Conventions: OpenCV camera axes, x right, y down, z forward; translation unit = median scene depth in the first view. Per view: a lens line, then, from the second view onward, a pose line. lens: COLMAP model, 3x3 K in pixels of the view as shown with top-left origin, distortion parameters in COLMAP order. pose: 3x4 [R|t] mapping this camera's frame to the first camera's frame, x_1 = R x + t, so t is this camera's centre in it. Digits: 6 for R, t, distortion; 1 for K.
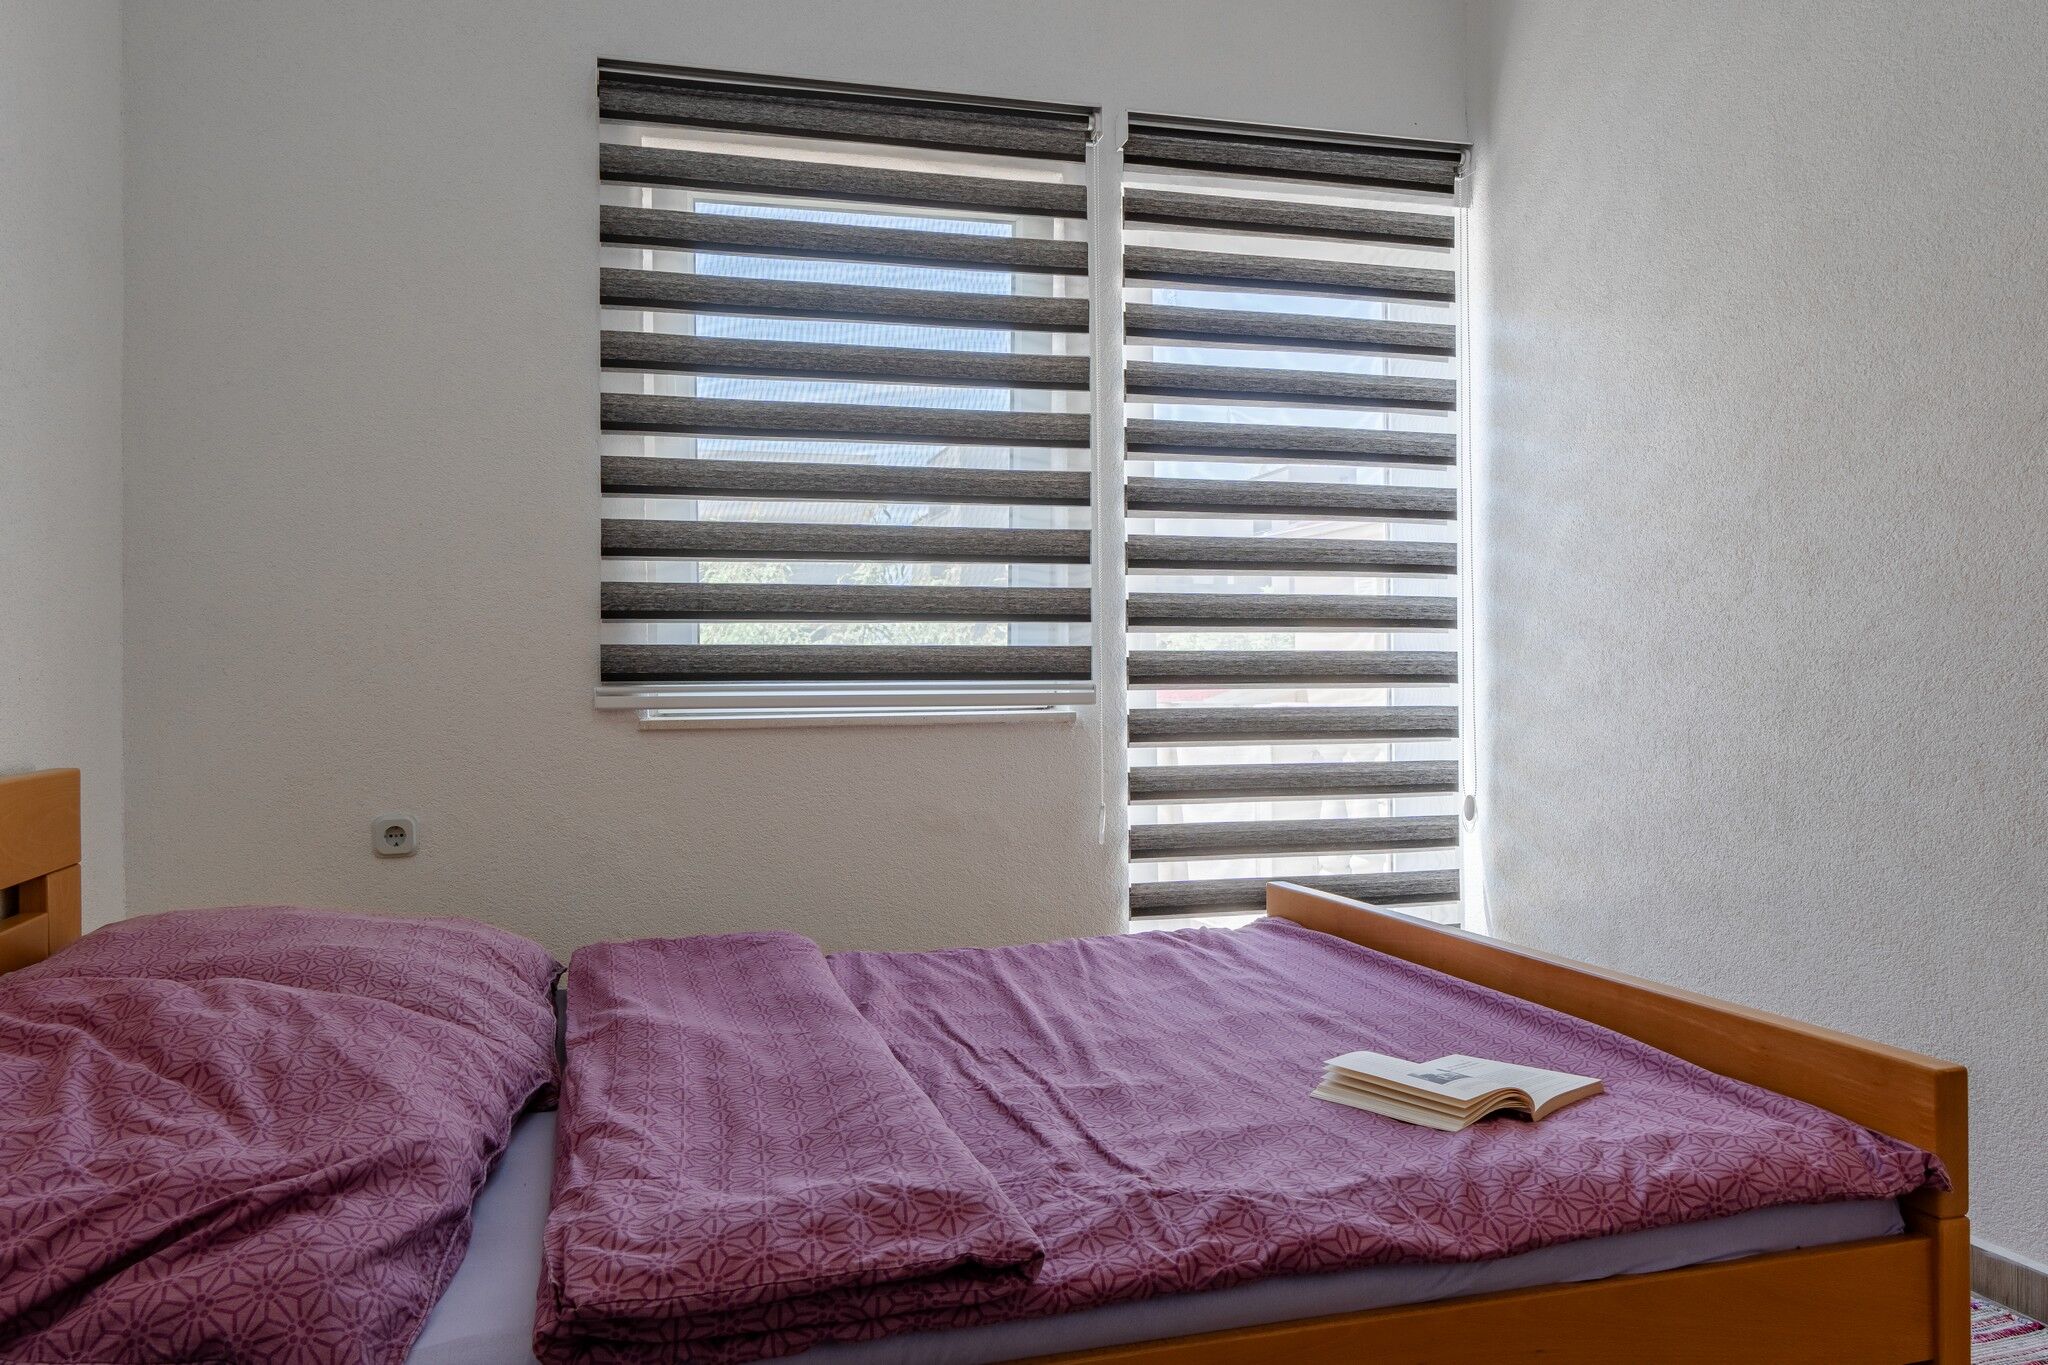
lens RADIAL K [[1486.5, 0, 1015.9], [0, 1486.5, 684.0], [0, 0, 1]] dist [0.002503, -0.004057]
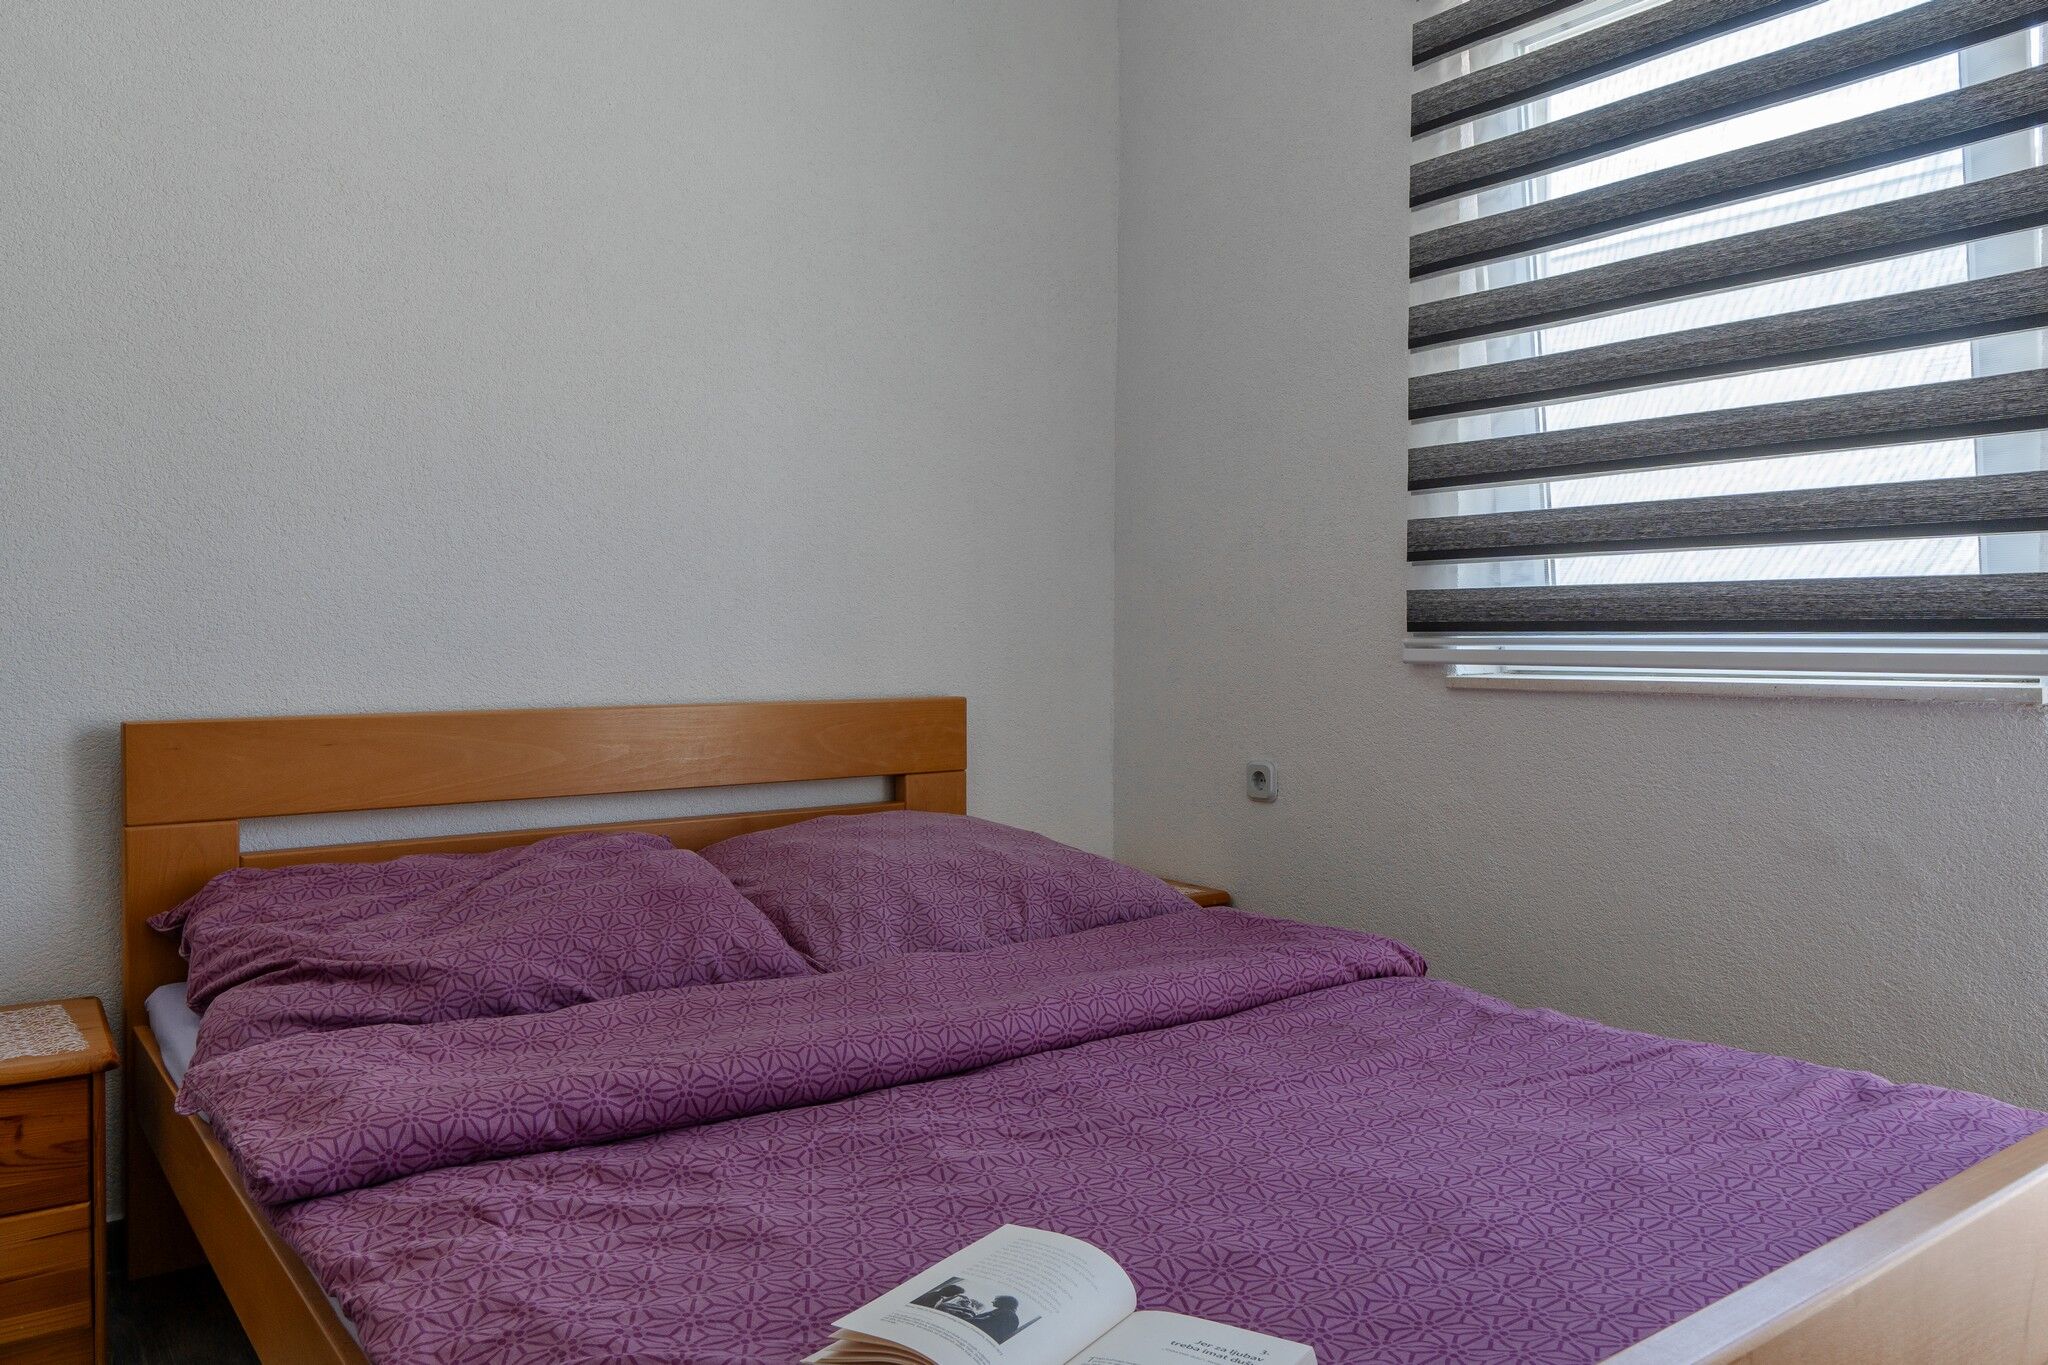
lens RADIAL K [[1486.5, 0, 1015.9], [0, 1486.5, 684.0], [0, 0, 1]] dist [0.002503, -0.004057]
pose [[0.362416, 0.034195, -0.931389, 0.469069], [-0.006235, 0.999393, 0.034266, 0.000580], [0.931996, -0.006611, 0.362410, 0.452667]]
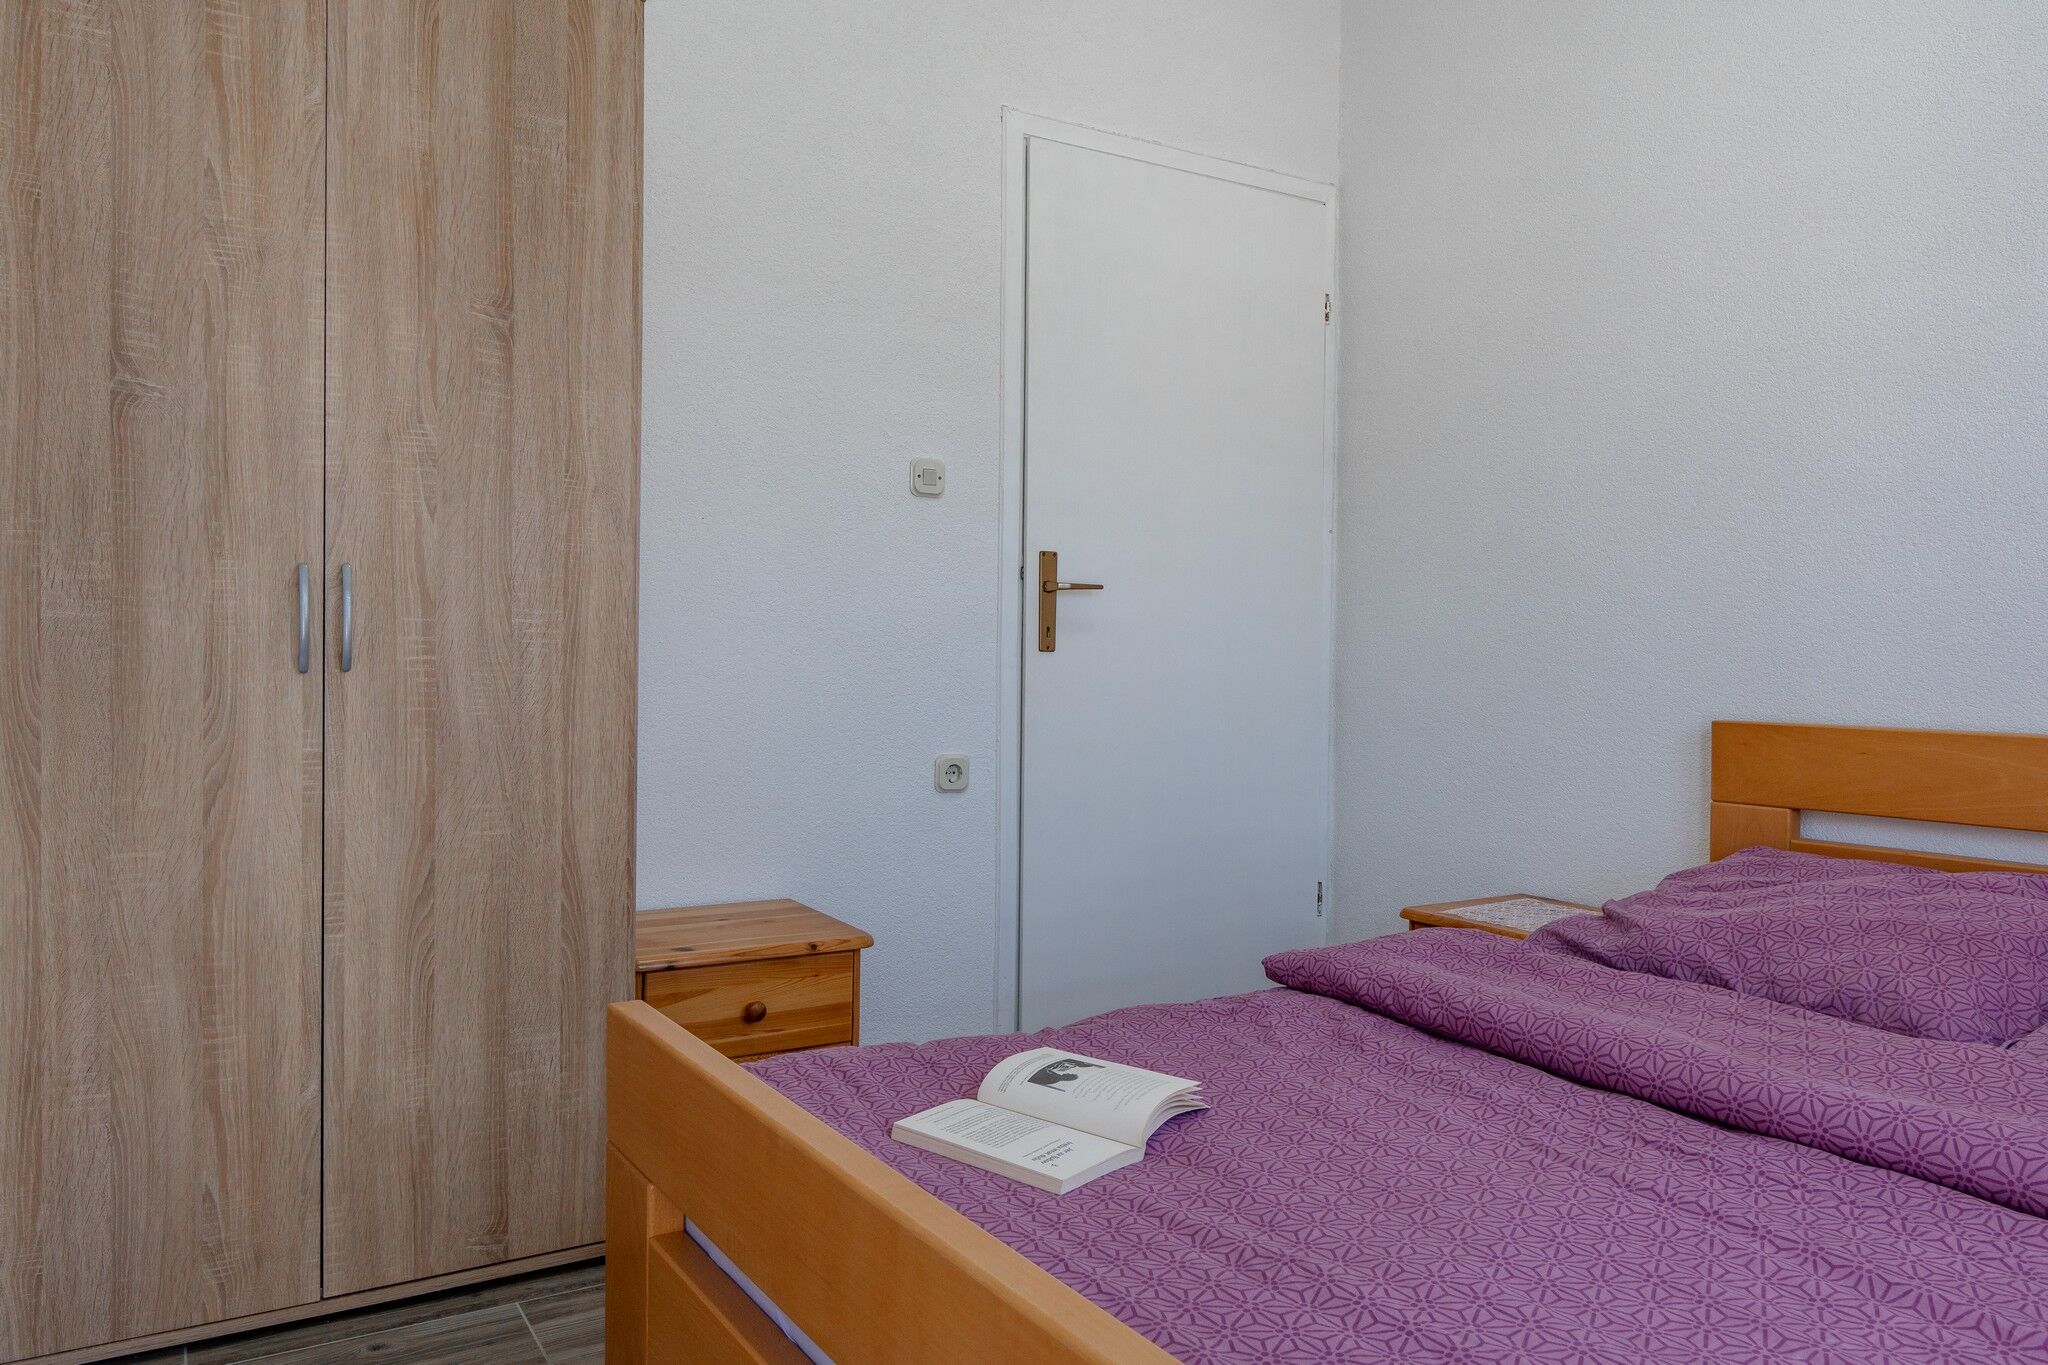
lens RADIAL K [[1461.0, 0, 1021.1], [0, 1461.0, 696.7], [0, 0, 1]] dist [-0.001030, 0.001133]
pose [[-0.961724, 0.006343, -0.273948, 0.322353], [-0.003269, 0.999395, 0.034616, 0.001535], [0.274002, 0.034187, -0.961121, 1.023638]]
